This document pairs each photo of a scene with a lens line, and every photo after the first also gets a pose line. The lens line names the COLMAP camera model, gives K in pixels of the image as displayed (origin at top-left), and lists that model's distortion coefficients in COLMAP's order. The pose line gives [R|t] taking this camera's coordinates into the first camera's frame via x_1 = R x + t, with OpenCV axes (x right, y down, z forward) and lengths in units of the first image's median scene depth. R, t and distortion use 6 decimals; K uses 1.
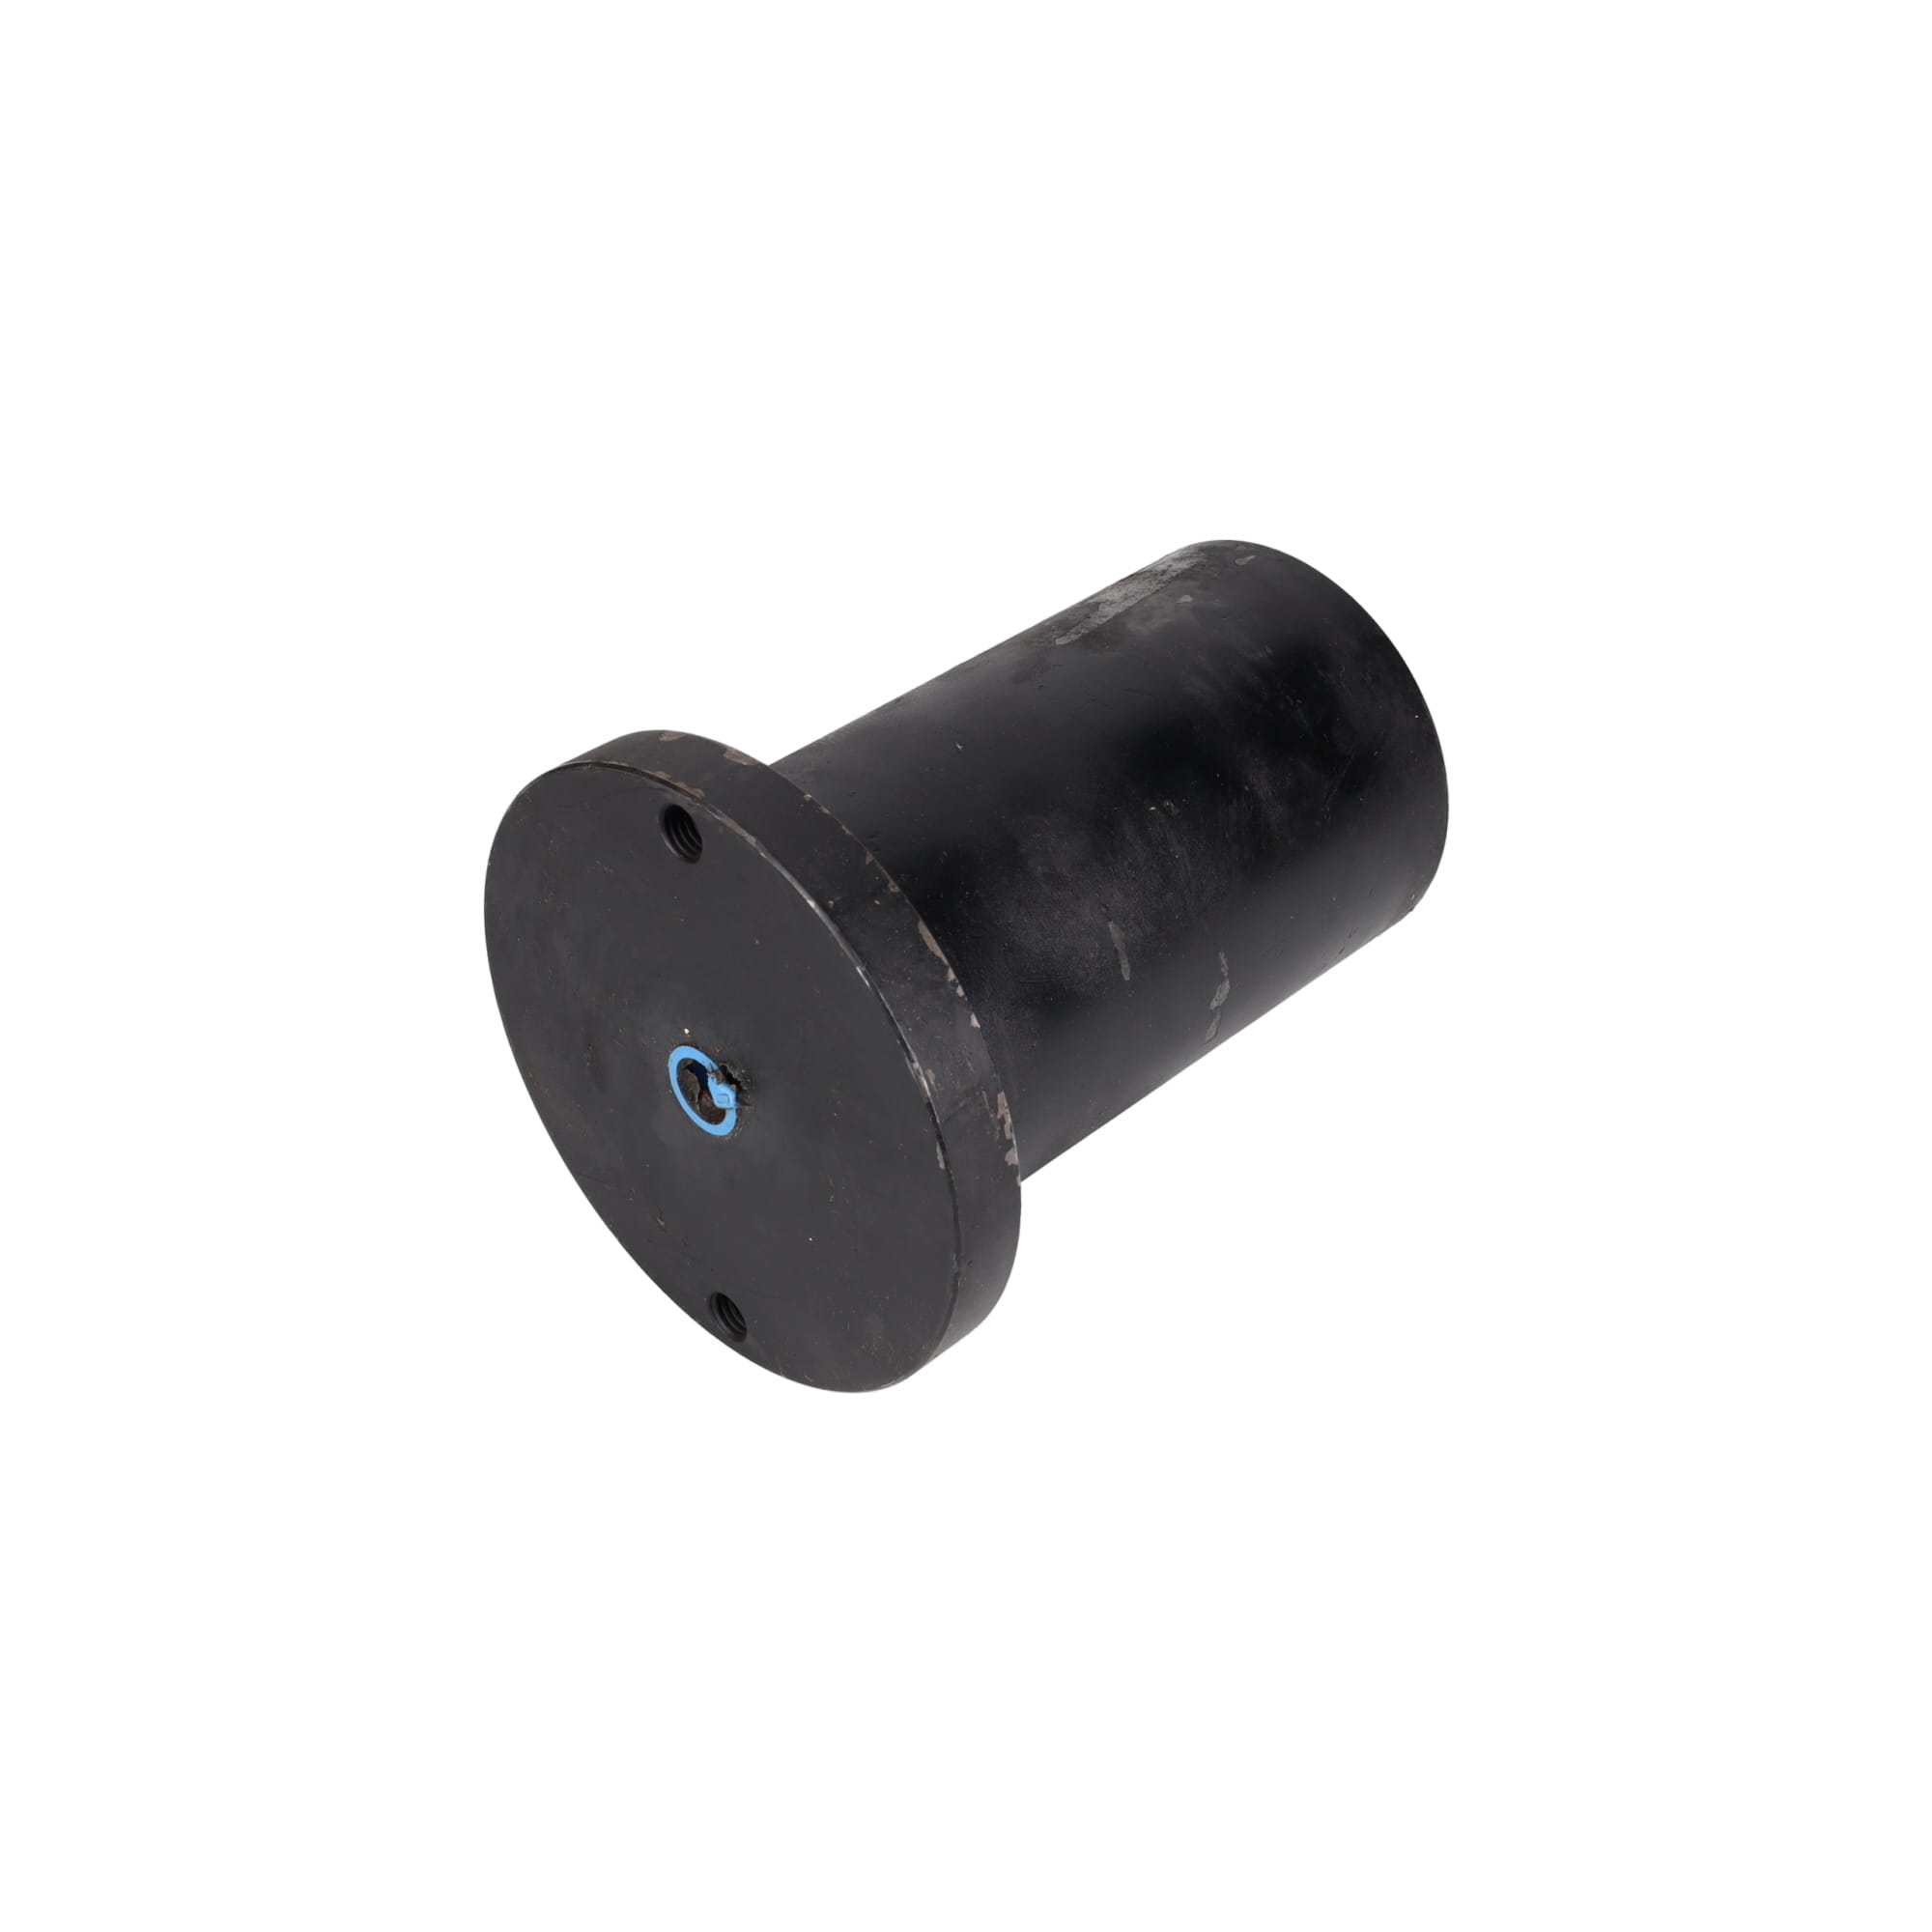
lens RADIAL K [[3000.8, 0, 967.3], [0, 3000.8, 965.3], [0, 0, 1]] dist [-0.170748, 0.000000]
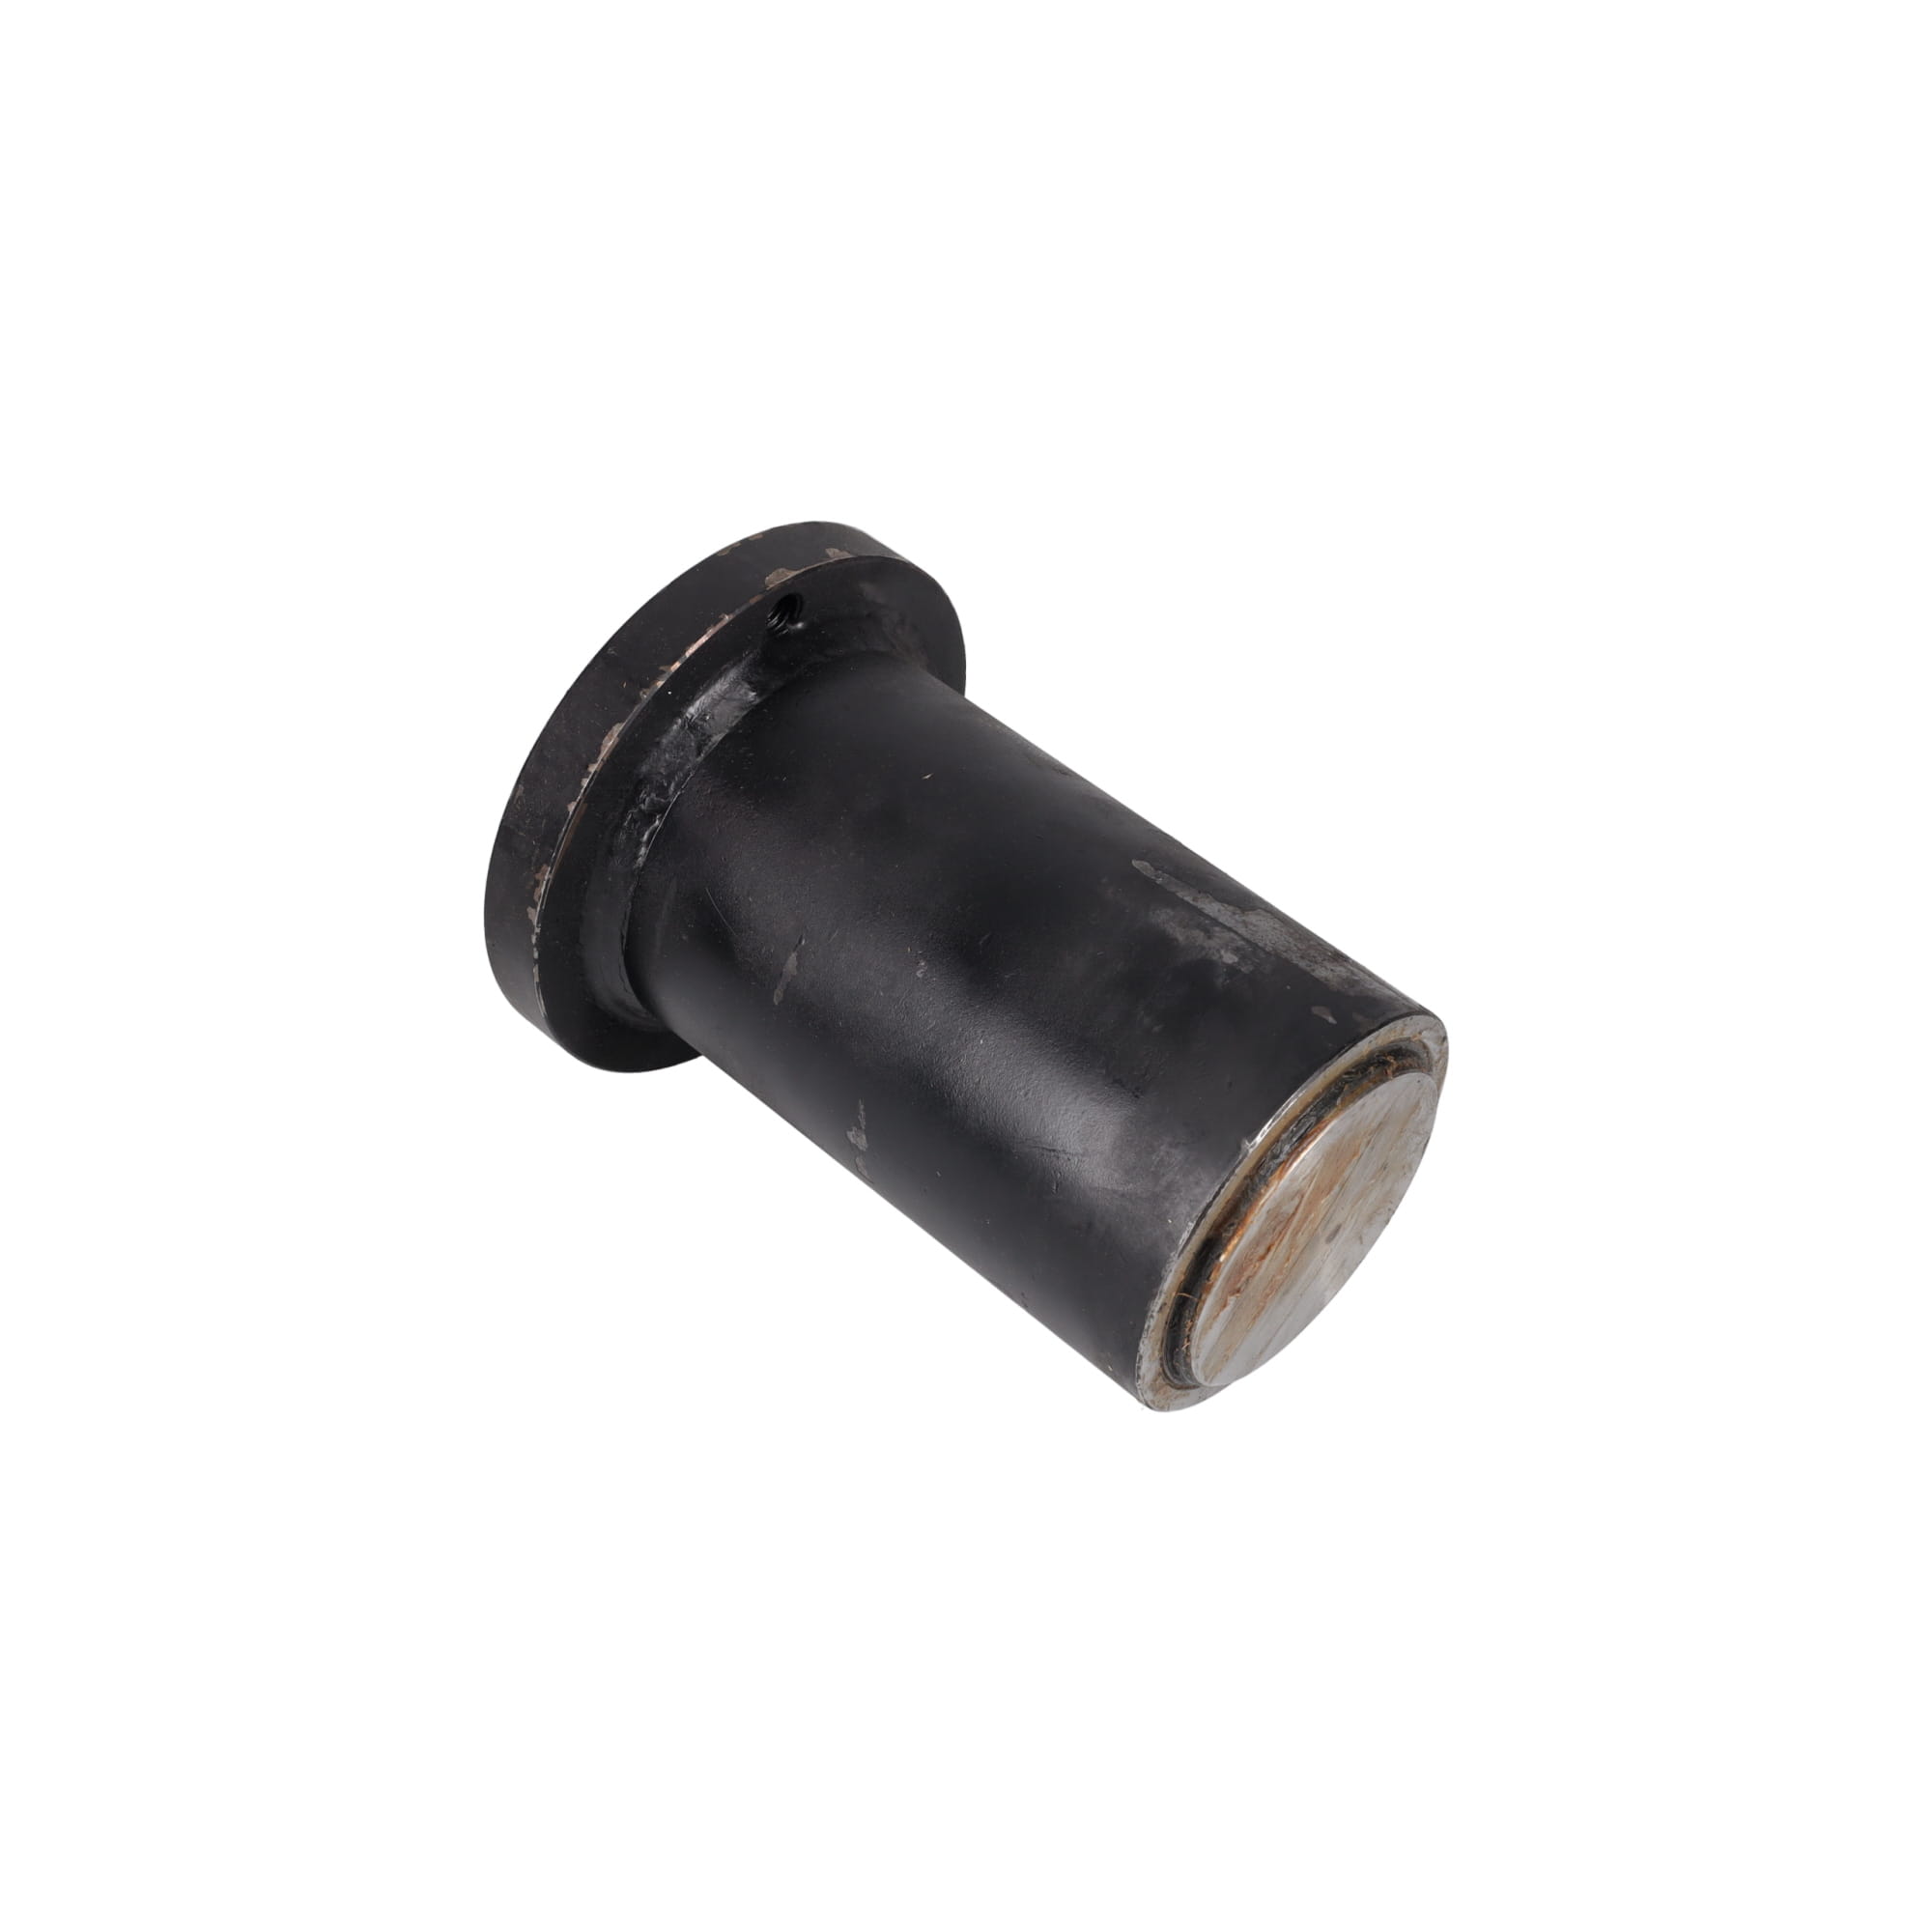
lens RADIAL K [[3000.8, 0, 965.2], [0, 3000.8, 963.9], [0, 0, 1]] dist [-0.170748, 0.000000]
pose [[0.012548, 0.703343, -0.710740, 0.769629], [-0.667692, 0.535004, 0.517648, -0.574780], [0.744332, 0.468060, 0.476329, 0.524597]]
